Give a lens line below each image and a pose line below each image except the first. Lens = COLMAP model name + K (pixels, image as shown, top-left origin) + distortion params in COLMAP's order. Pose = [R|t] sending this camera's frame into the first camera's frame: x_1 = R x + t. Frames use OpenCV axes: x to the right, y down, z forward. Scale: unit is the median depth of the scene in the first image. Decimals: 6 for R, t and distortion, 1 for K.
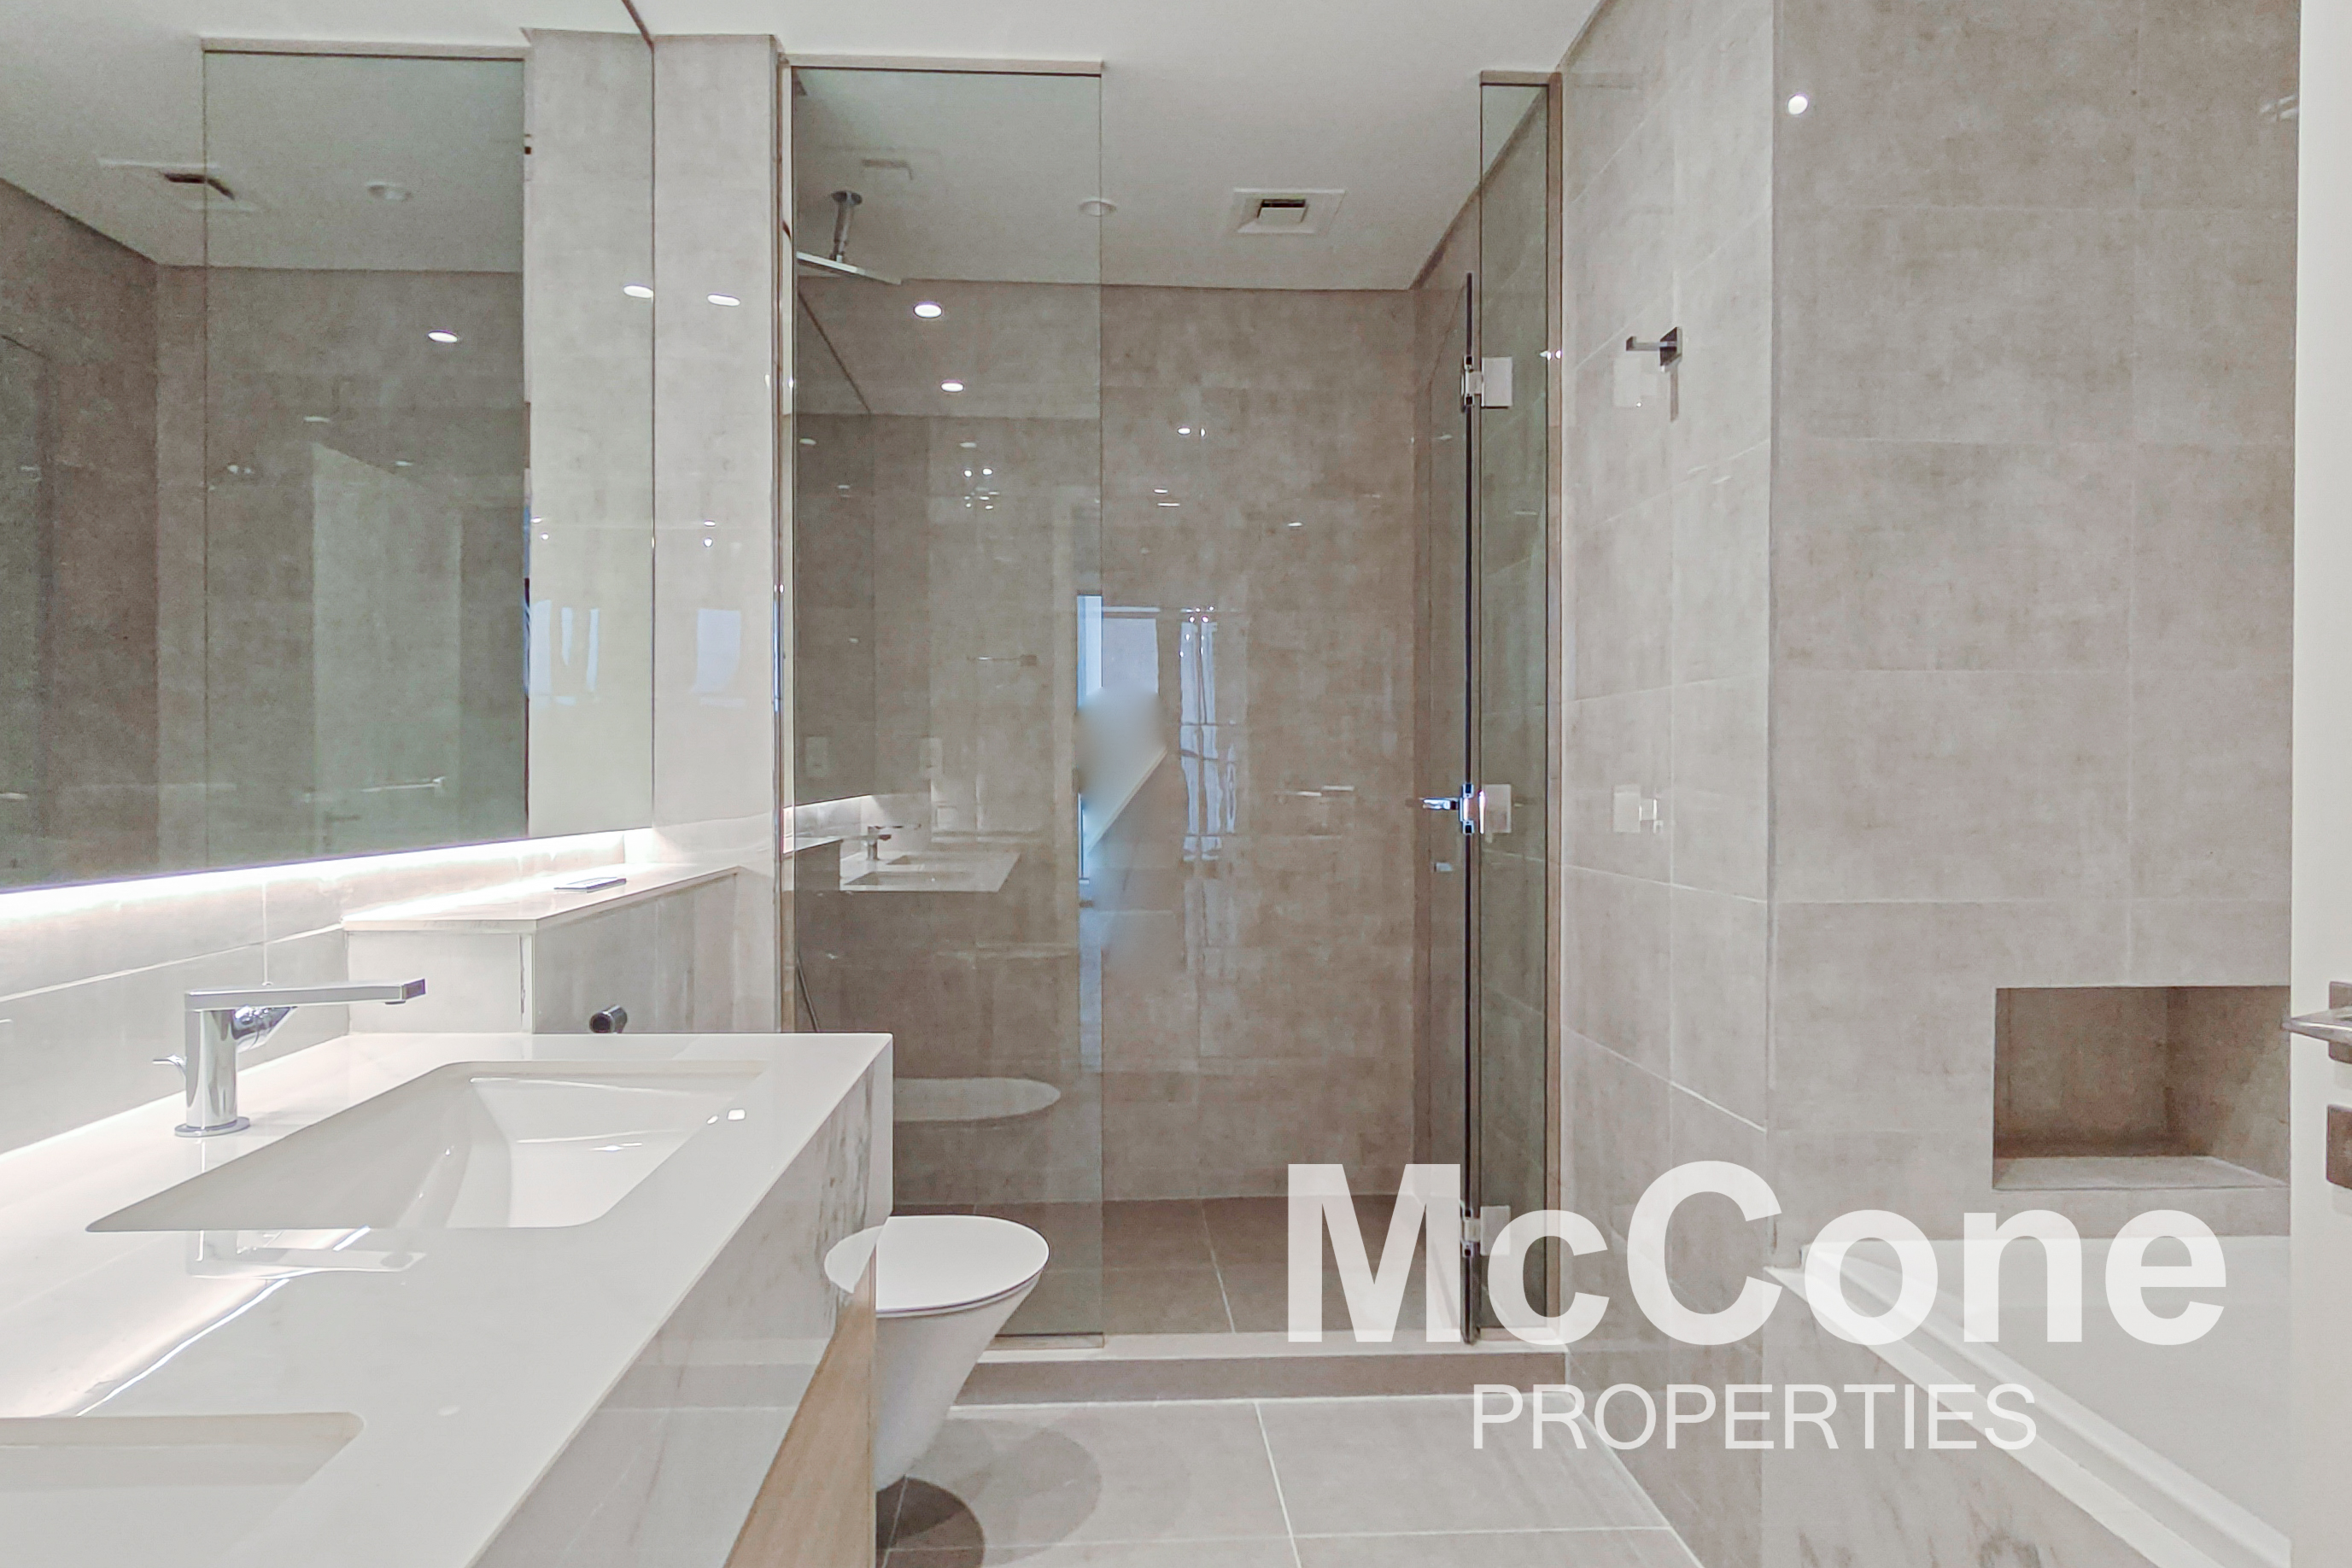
lens RADIAL K [[1327.6, 0, 1176.0], [0, 1327.6, 784.0], [0, 0, 1]] dist [-0.016517, -0.000271]
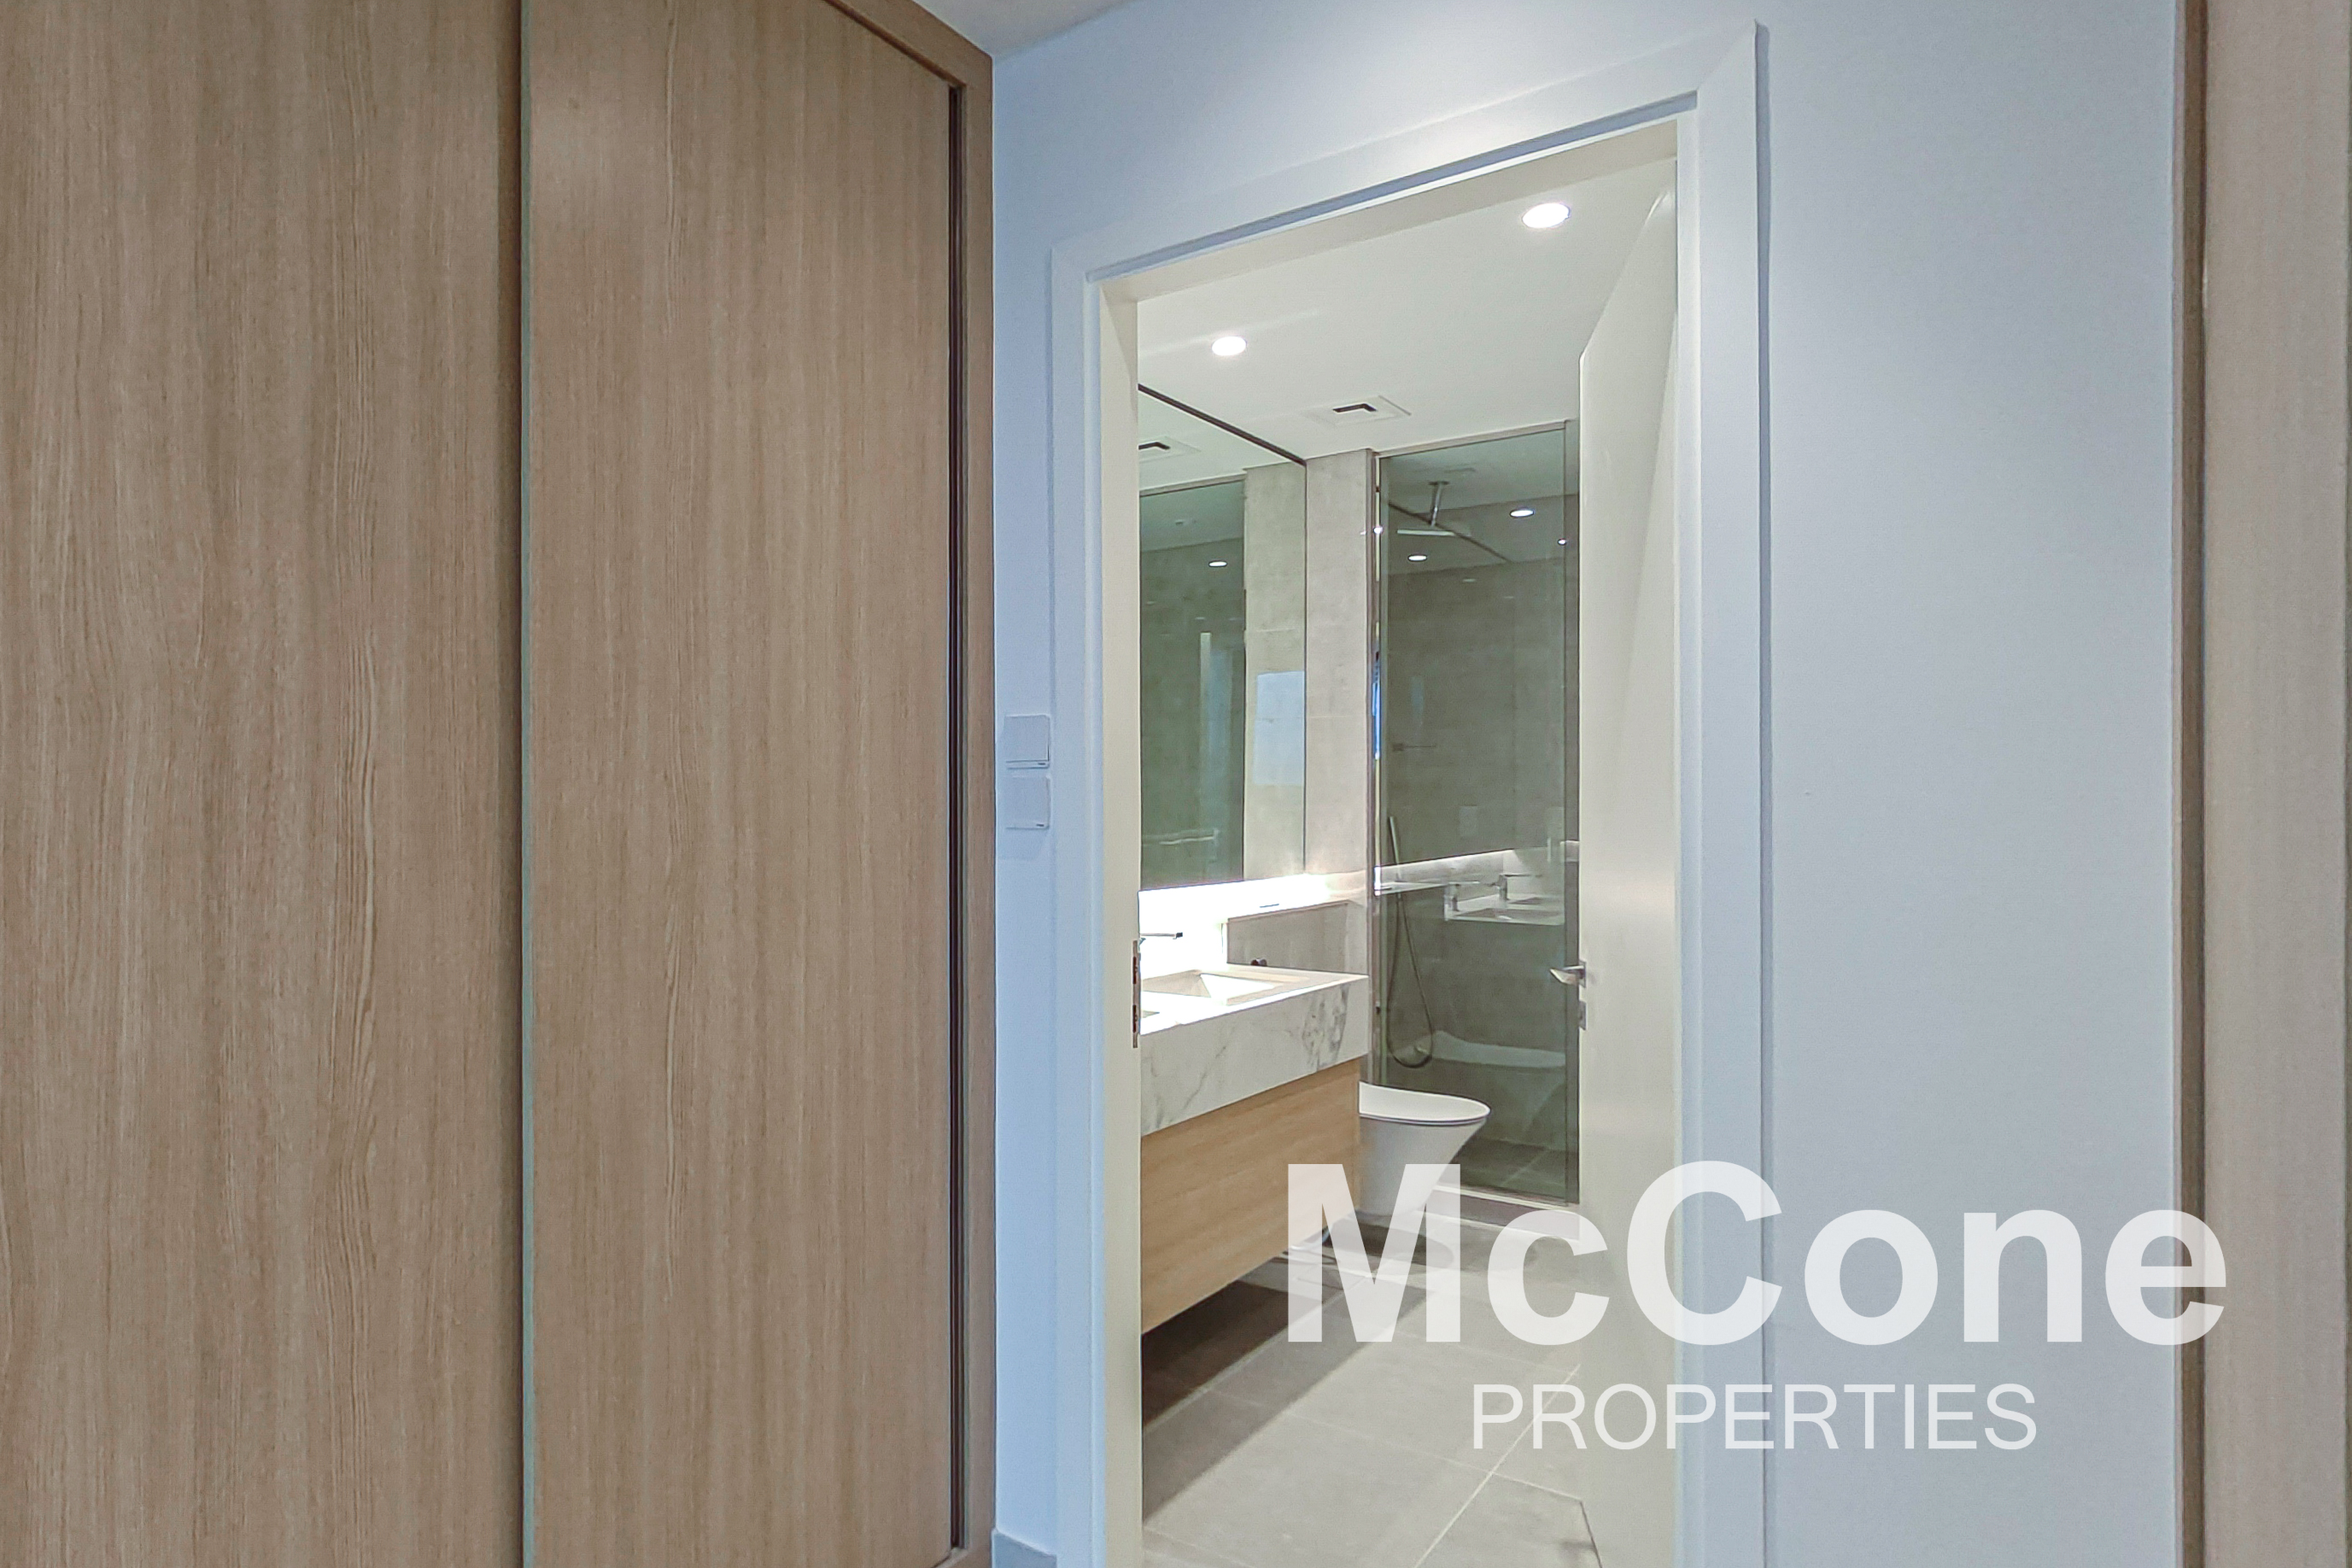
lens RADIAL K [[1327.6, 0, 1176.0], [0, 1327.6, 784.0], [0, 0, 1]] dist [-0.016517, -0.000271]
pose [[0.847512, -0.007906, -0.530717, 0.437887], [-0.007563, 0.999608, -0.026969, -0.045691], [0.530722, 0.026871, 0.847120, -0.674135]]
